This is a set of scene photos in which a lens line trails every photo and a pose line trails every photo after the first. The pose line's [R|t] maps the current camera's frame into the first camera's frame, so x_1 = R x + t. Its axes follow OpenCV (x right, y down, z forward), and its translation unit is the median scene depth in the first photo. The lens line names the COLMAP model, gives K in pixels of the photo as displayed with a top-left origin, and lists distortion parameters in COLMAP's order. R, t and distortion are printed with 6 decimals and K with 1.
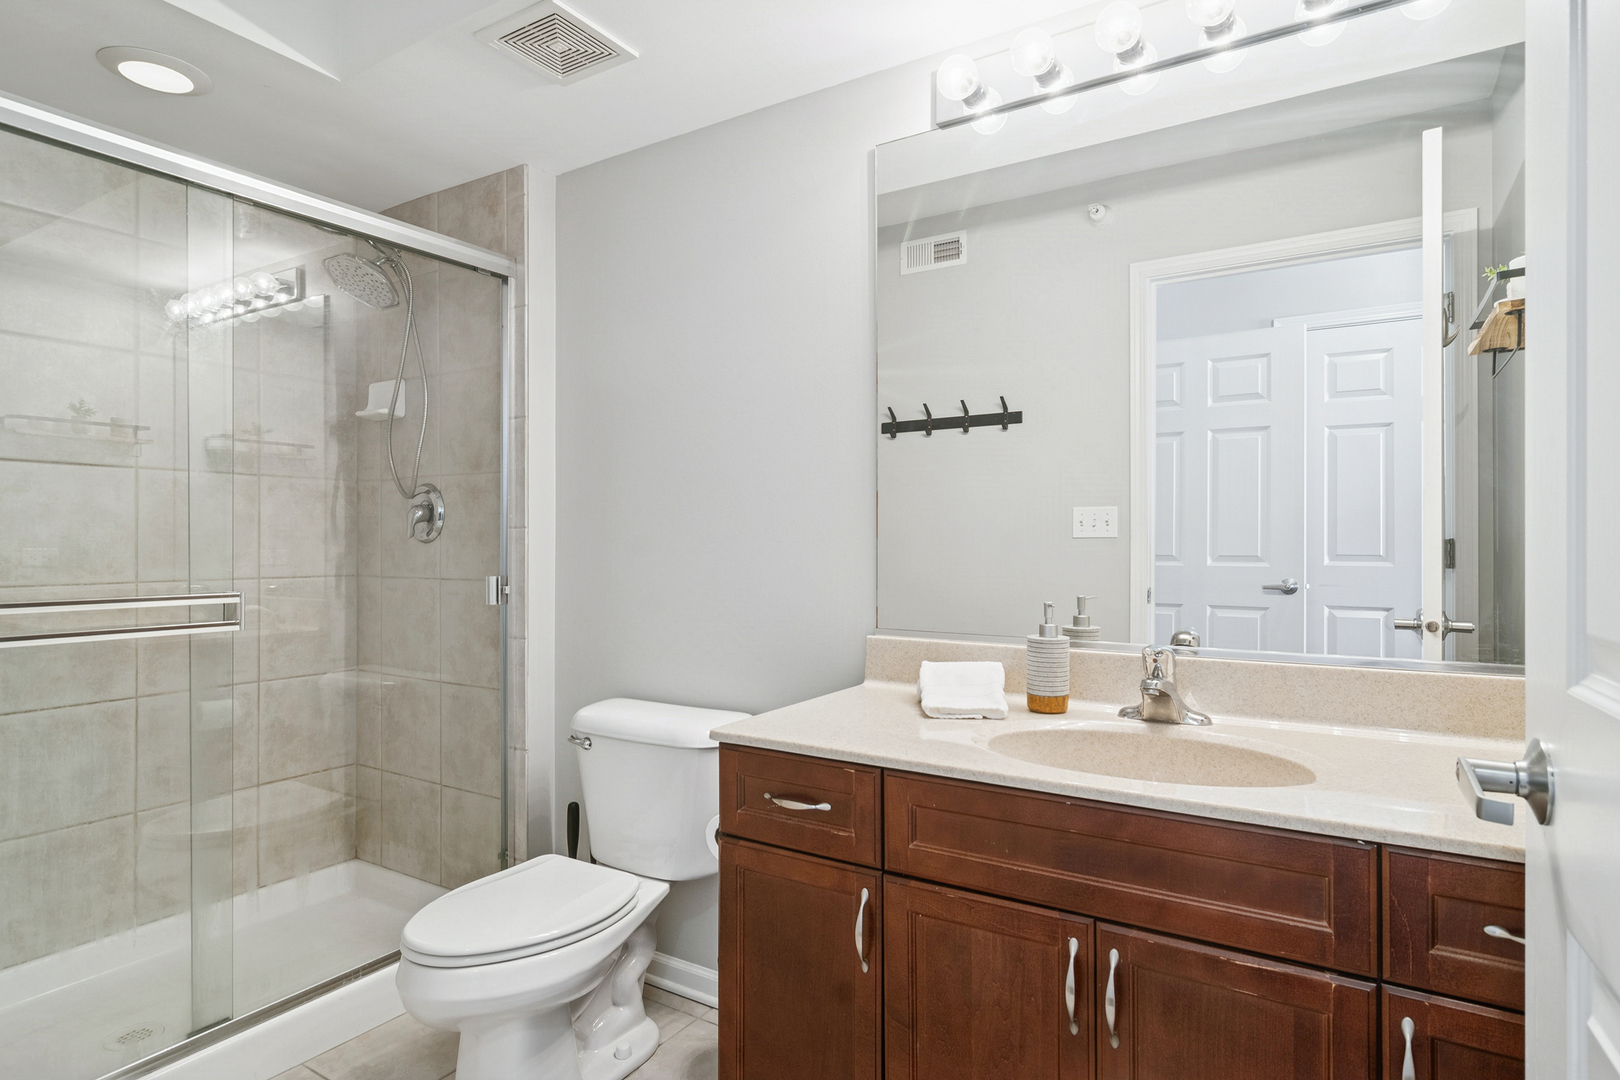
lens RADIAL K [[864.2, 0, 813.8], [0, 864.2, 535.7], [0, 0, 1]] dist [0.001267, 0.001904]
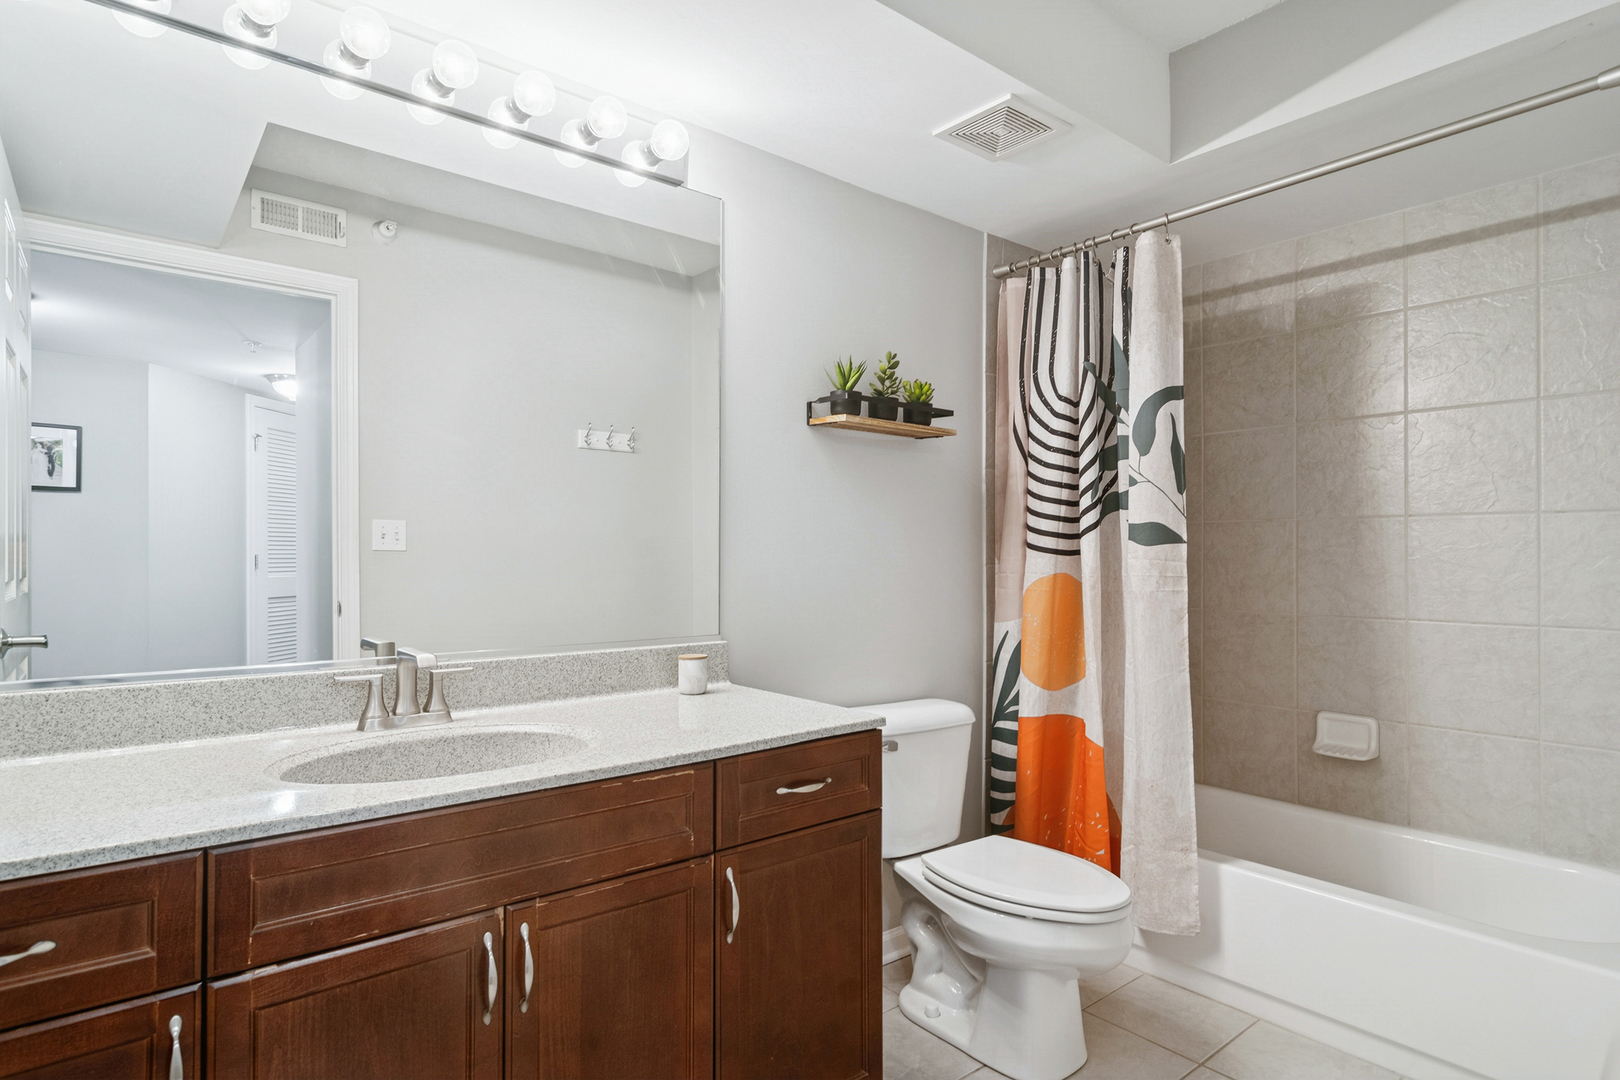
lens RADIAL K [[856.4, 0, 741.7], [0, 856.4, 559.1], [0, 0, 1]] dist [-0.003232, -0.000886]
pose [[0.368412, -0.005469, 0.929647, -0.450341], [-0.005259, 0.999954, 0.007966, -0.001200], [-0.929648, -0.007824, 0.368366, 0.265654]]
